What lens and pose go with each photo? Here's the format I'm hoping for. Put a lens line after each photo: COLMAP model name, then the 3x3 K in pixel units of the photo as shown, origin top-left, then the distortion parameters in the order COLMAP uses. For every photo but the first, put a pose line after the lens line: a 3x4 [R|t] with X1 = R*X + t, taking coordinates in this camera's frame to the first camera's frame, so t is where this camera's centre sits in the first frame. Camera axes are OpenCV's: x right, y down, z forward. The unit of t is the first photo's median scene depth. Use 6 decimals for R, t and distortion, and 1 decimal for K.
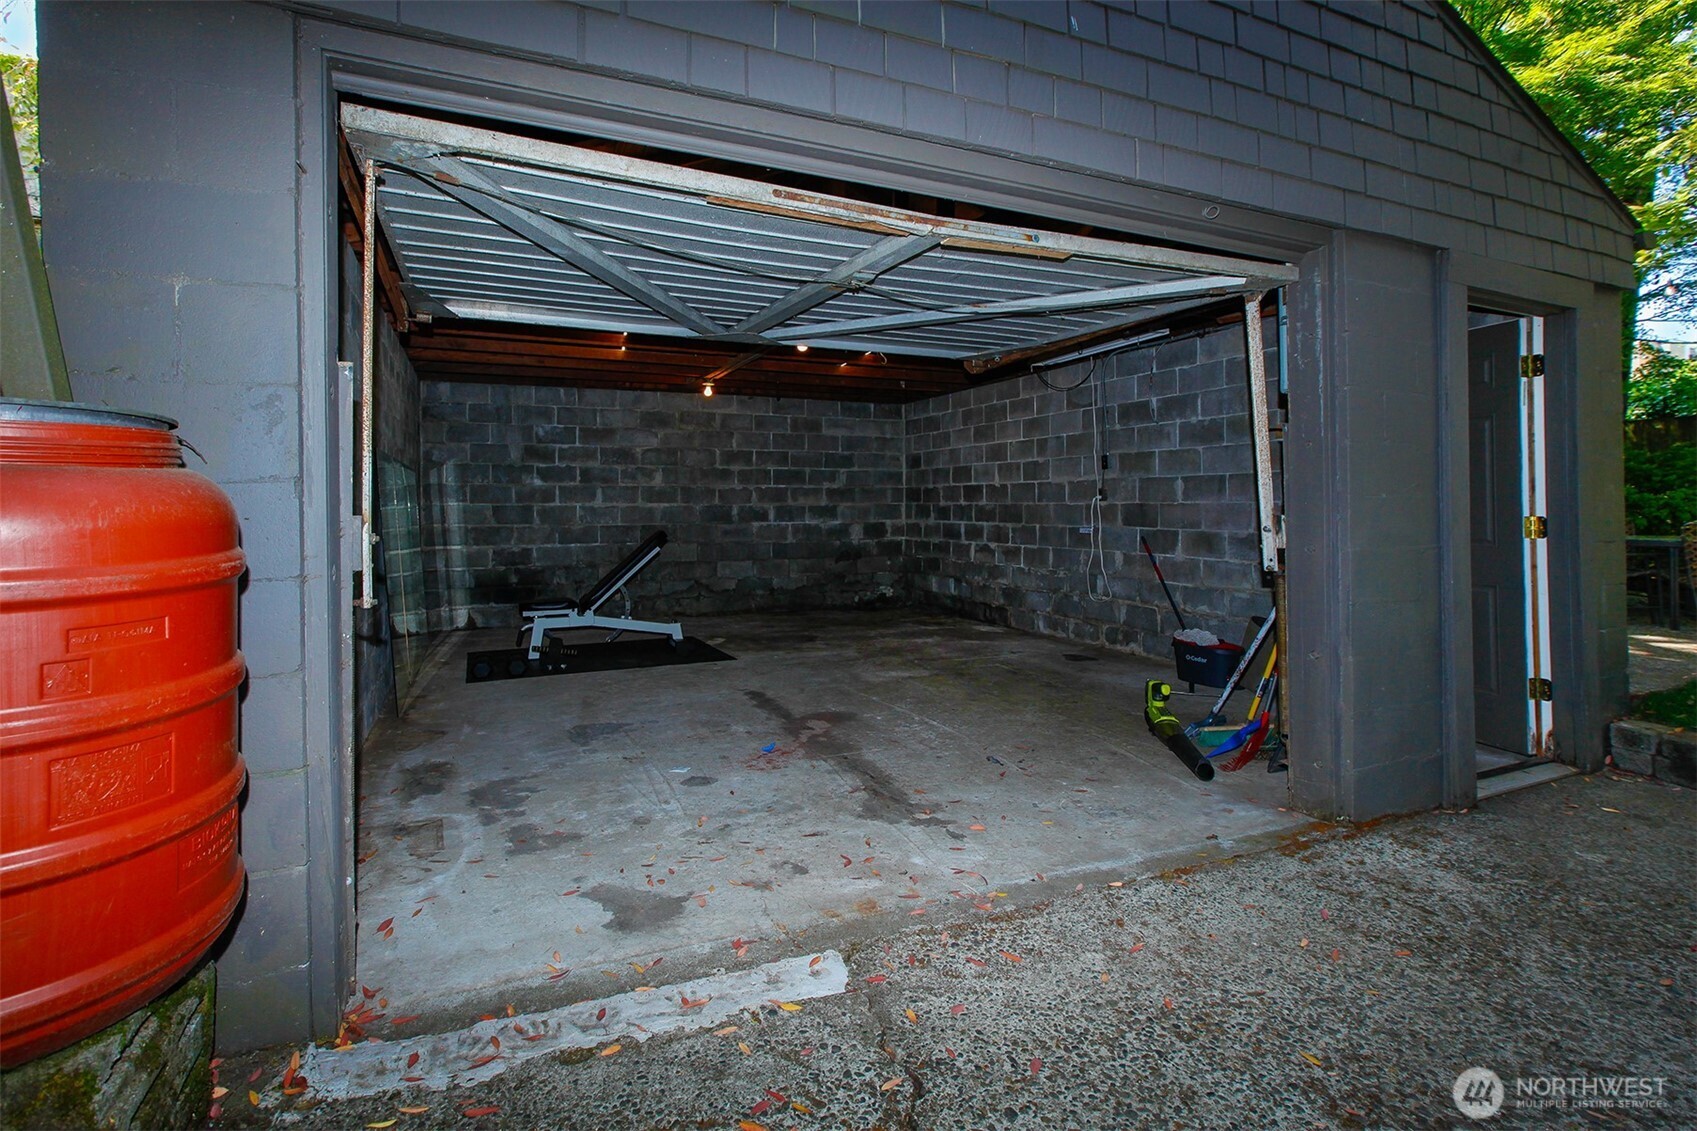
lens RADIAL K [[790.2, 0, 877.7], [0, 790.2, 546.0], [0, 0, 1]] dist [-0.004906, 0.001175]
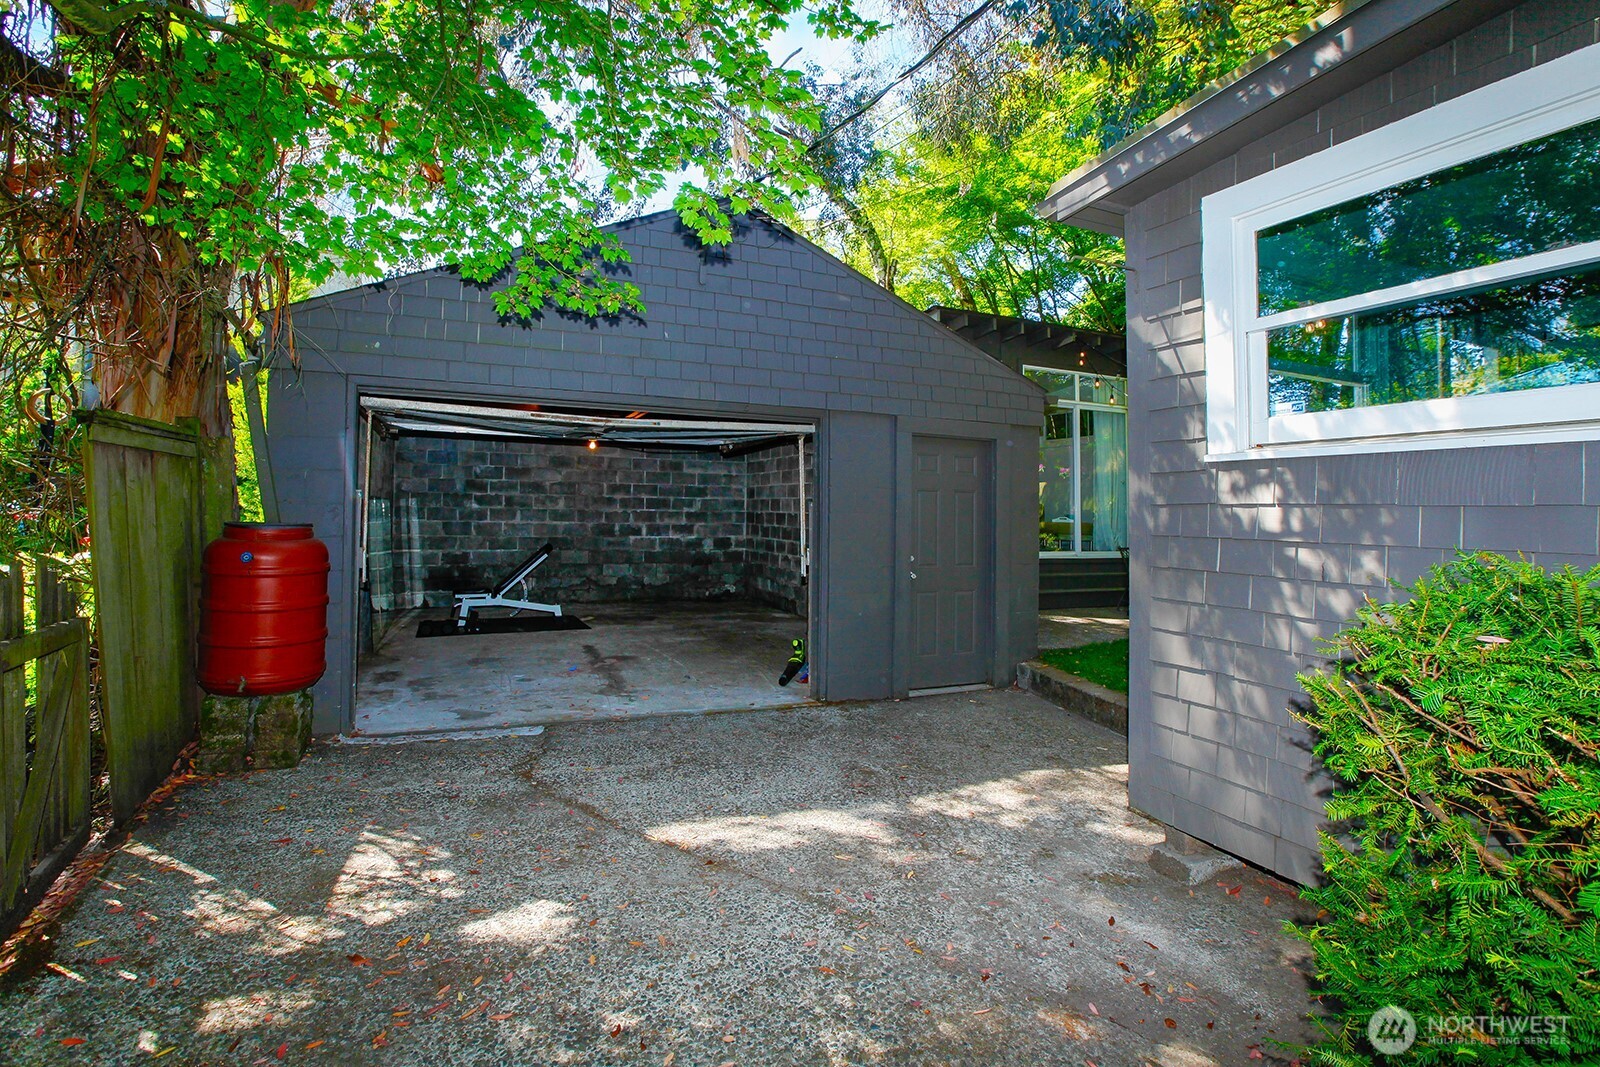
lens RADIAL K [[745.0, 0, 798.7], [0, 745.0, 534.7], [0, 0, 1]] dist [-0.004906, 0.001175]
pose [[0.999331, 0.018502, -0.031542, 0.190217], [-0.019160, 0.999603, -0.020674, -0.012079], [0.031147, 0.021264, 0.999289, -0.311064]]
